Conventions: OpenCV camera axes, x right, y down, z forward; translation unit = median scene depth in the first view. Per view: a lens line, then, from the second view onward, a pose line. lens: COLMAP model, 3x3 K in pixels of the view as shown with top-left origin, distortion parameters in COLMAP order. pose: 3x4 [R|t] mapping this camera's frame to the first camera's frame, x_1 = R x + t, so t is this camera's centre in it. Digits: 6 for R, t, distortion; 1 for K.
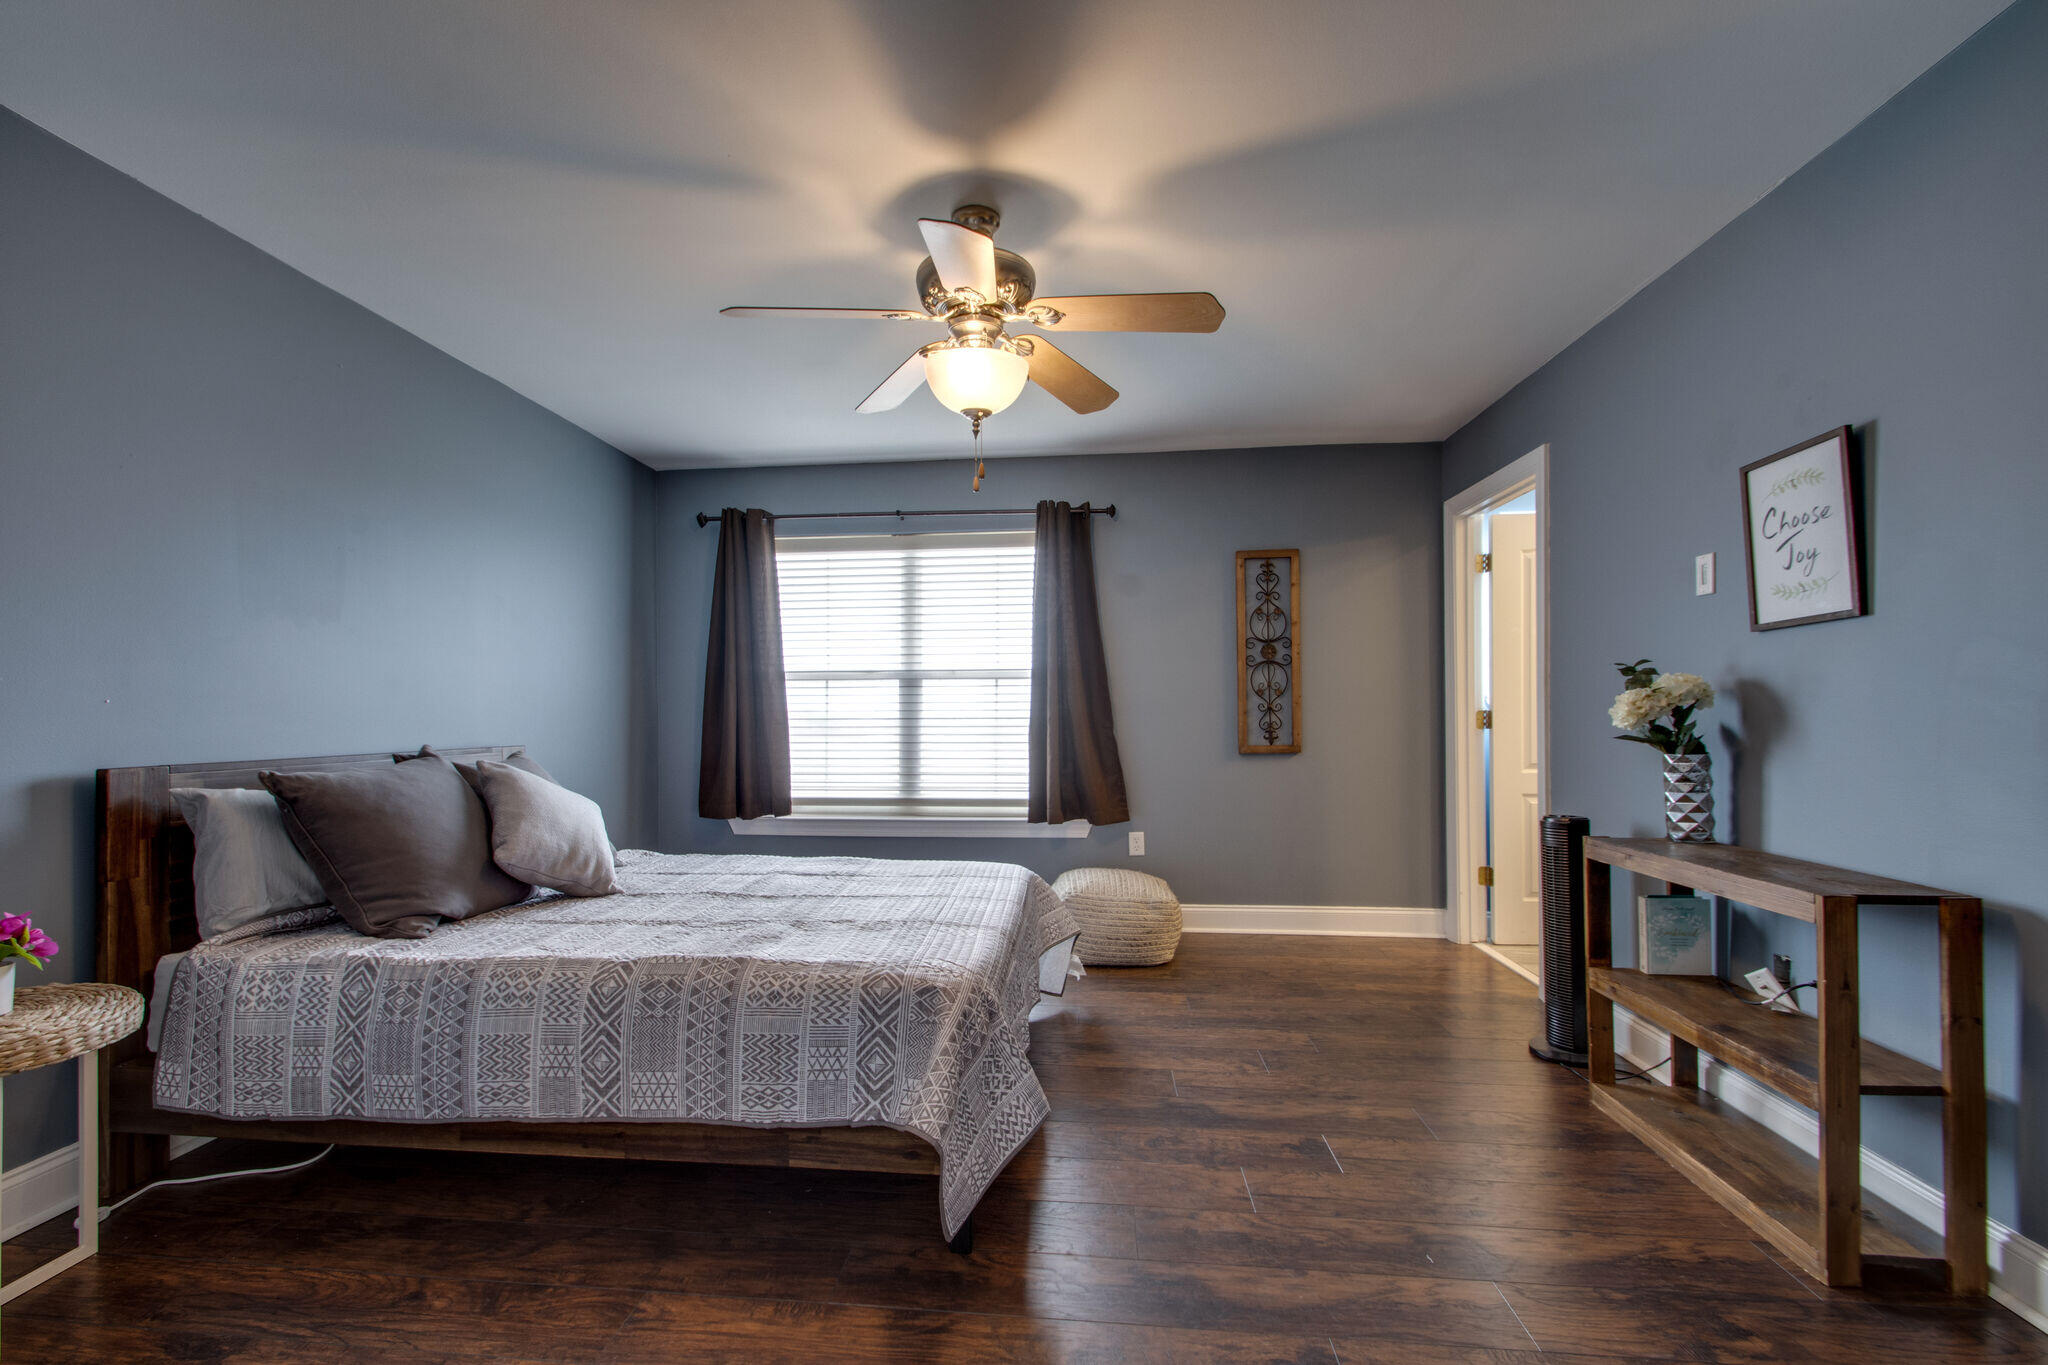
lens RADIAL K [[922.2, 0, 1025.7], [0, 922.2, 710.0], [0, 0, 1]] dist [0.017712, -0.011799]
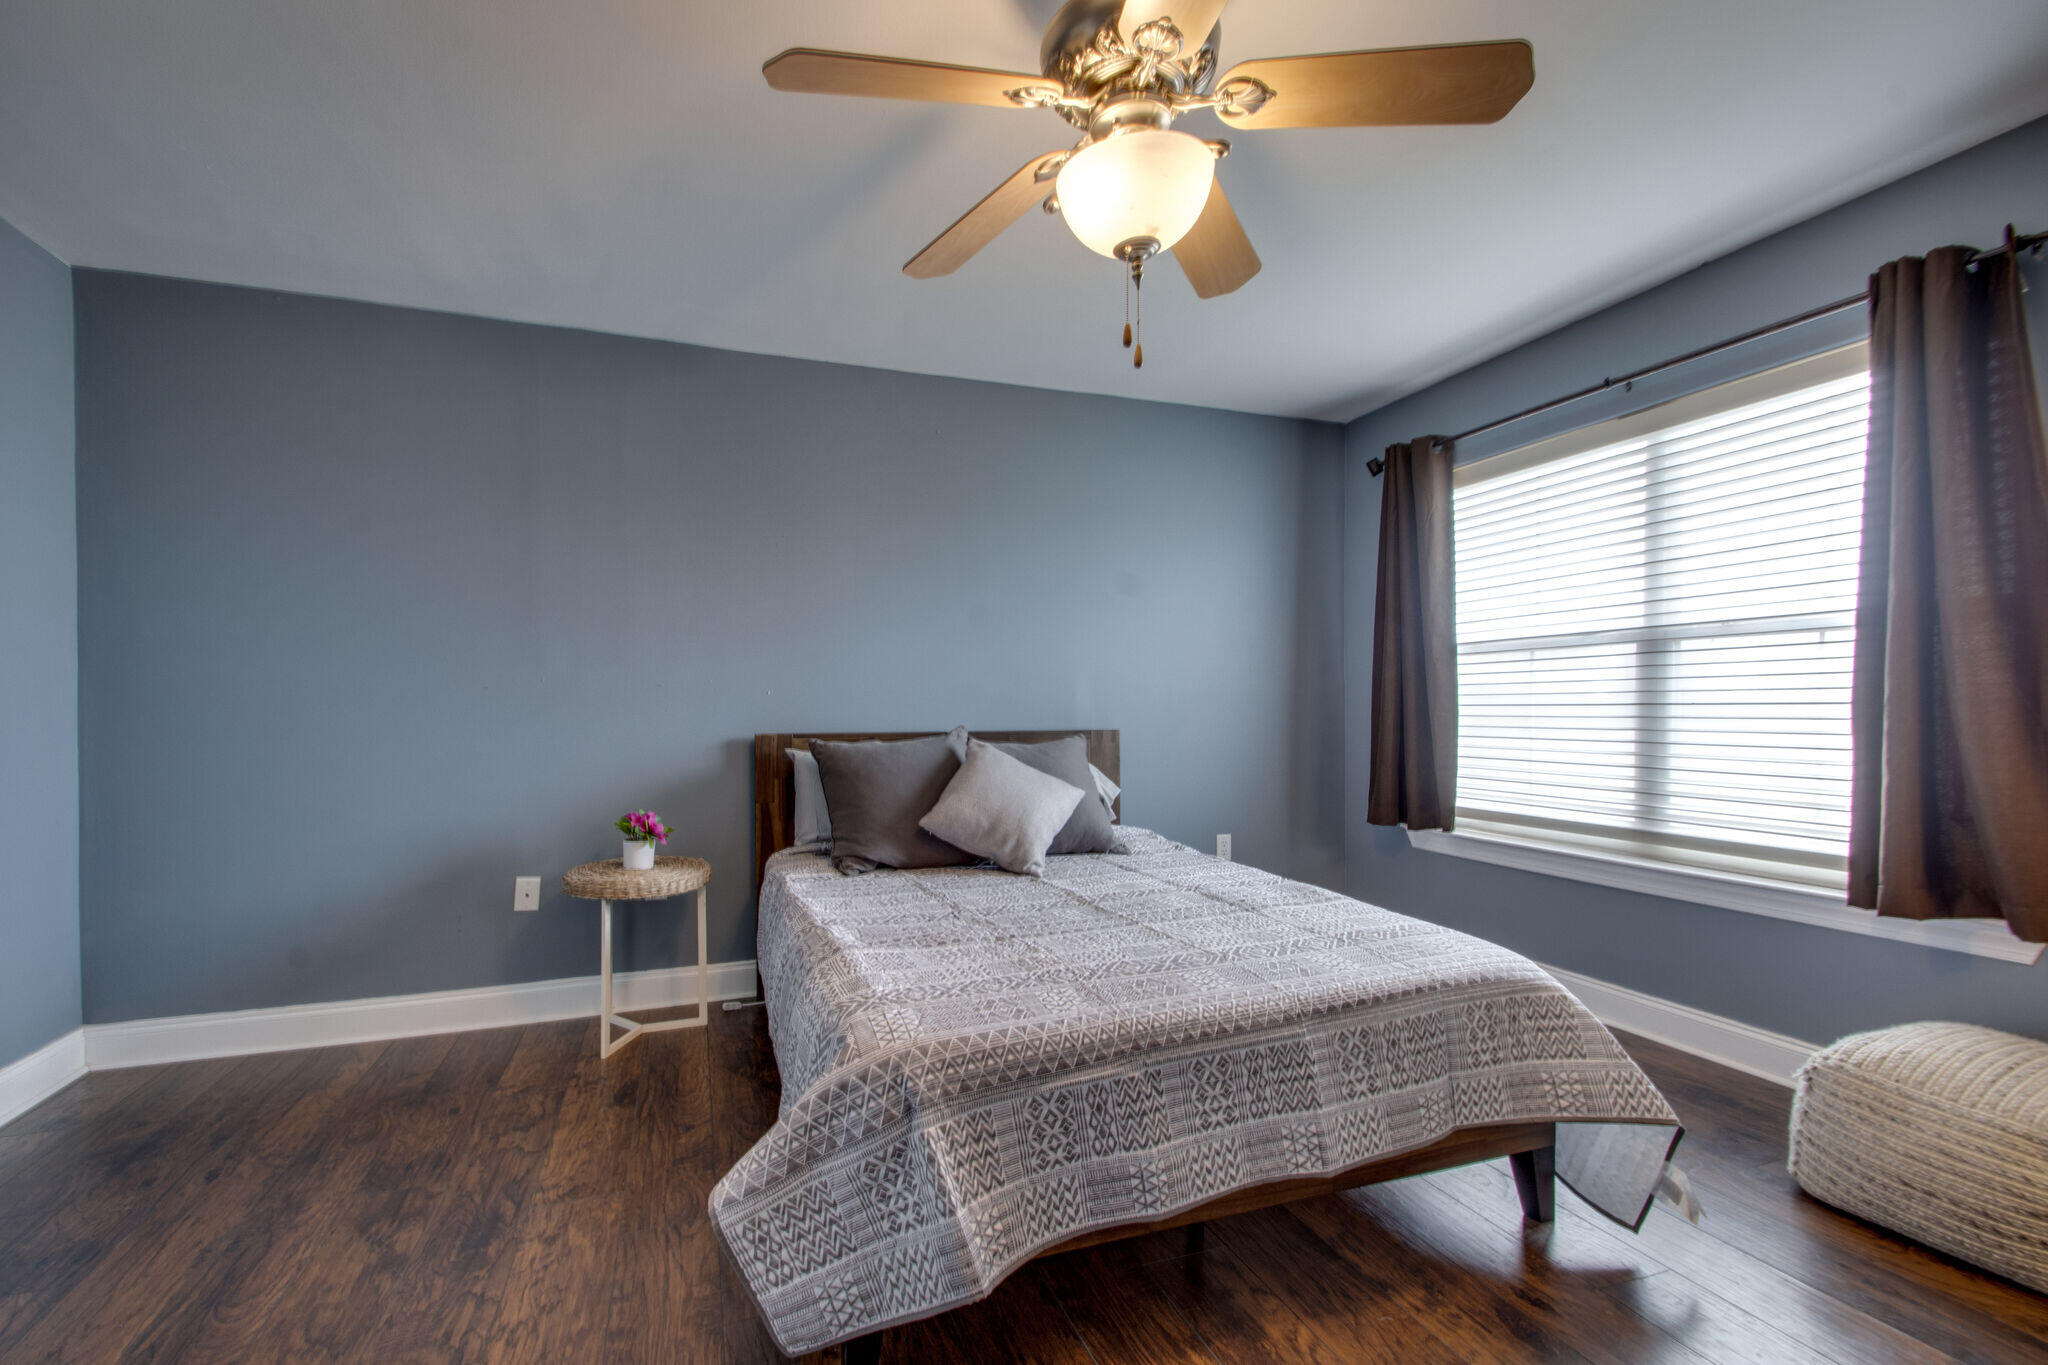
lens RADIAL K [[912.2, 0, 982.3], [0, 912.2, 721.3], [0, 0, 1]] dist [0.003419, 0.000263]
pose [[0.379304, 0.018568, -0.925086, 0.290939], [0.007580, 0.999703, 0.023174, 0.002748], [0.925241, -0.015802, 0.379051, 0.351362]]
